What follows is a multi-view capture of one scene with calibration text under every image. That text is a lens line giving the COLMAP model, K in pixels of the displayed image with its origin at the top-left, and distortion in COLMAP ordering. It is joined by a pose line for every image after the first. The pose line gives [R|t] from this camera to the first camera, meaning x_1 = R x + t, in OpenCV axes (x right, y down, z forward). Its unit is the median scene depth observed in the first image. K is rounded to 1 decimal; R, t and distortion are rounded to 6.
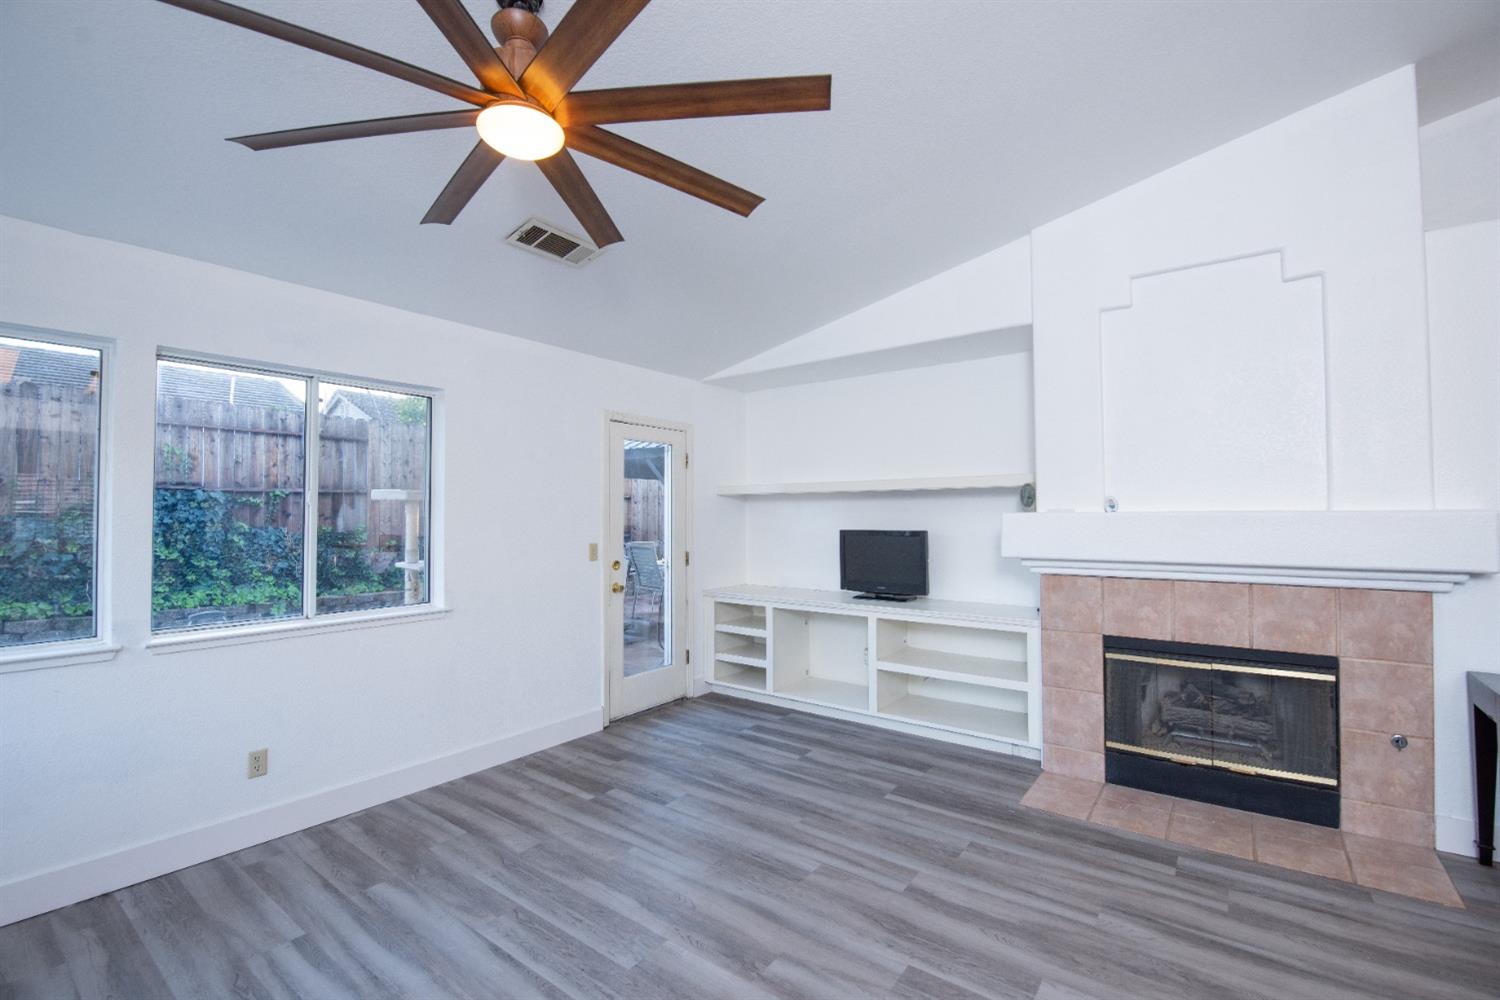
lens RADIAL K [[651.4, 0, 788.7], [0, 651.4, 511.0], [0, 0, 1]] dist [-0.018318, -0.002357]
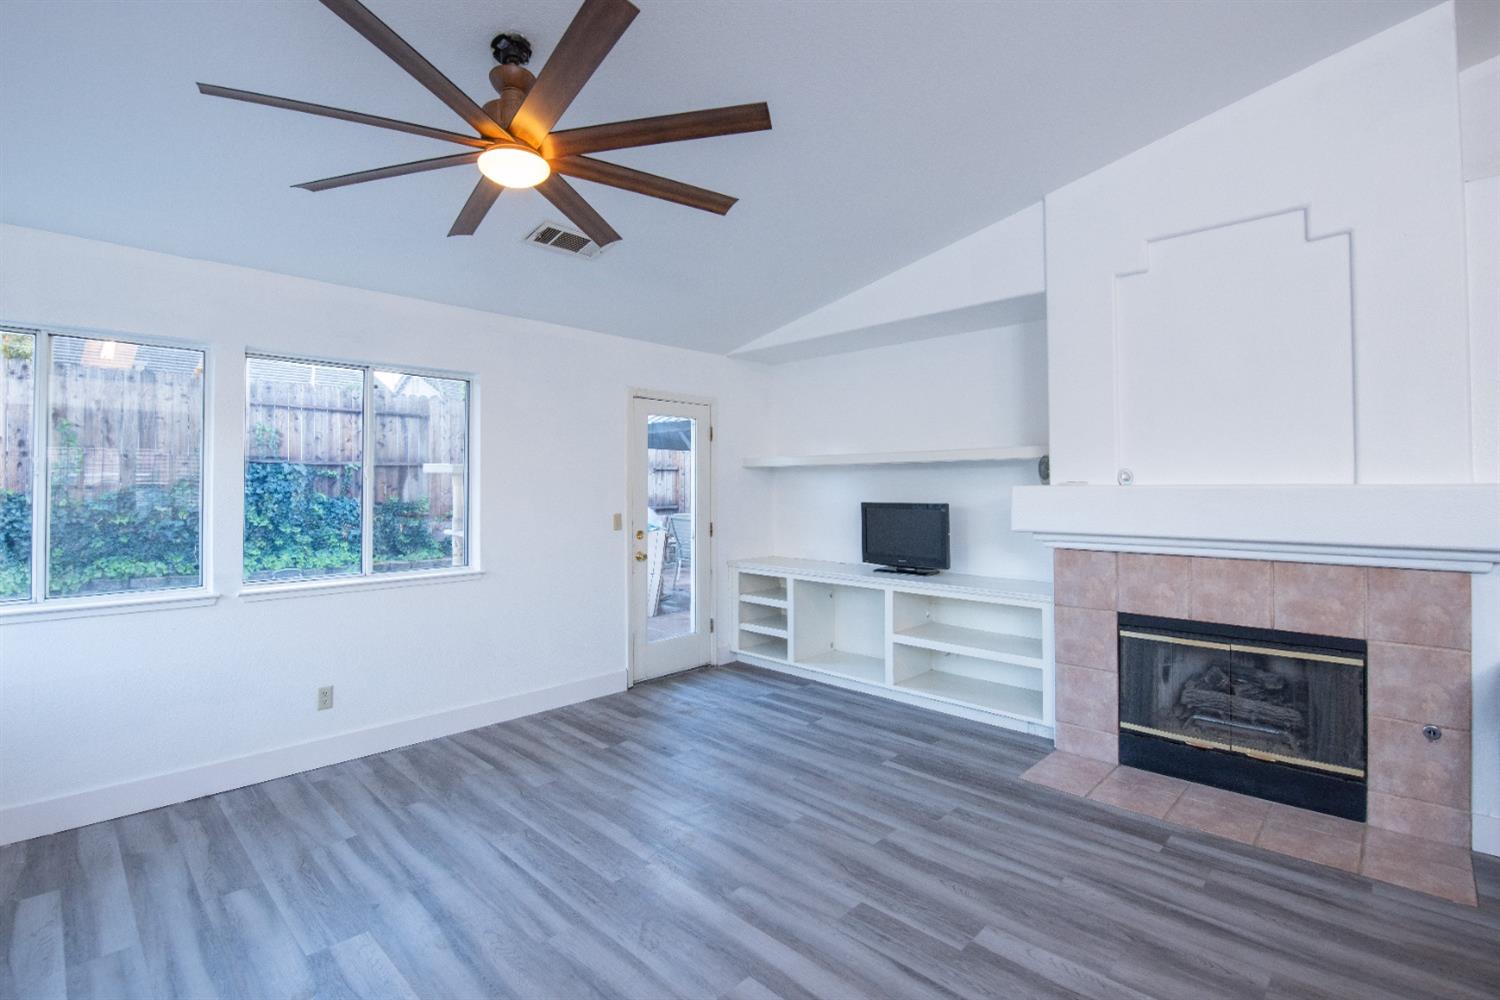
lens RADIAL K [[681.4, 0, 749.0], [0, 681.4, 488.9], [0, 0, 1]] dist [-0.018767, -0.002029]
pose [[0.989443, 0.002653, -0.144898, 0.104042], [-0.001385, 0.999960, 0.008845, -0.000989], [0.144915, -0.008551, 0.989407, -0.095604]]
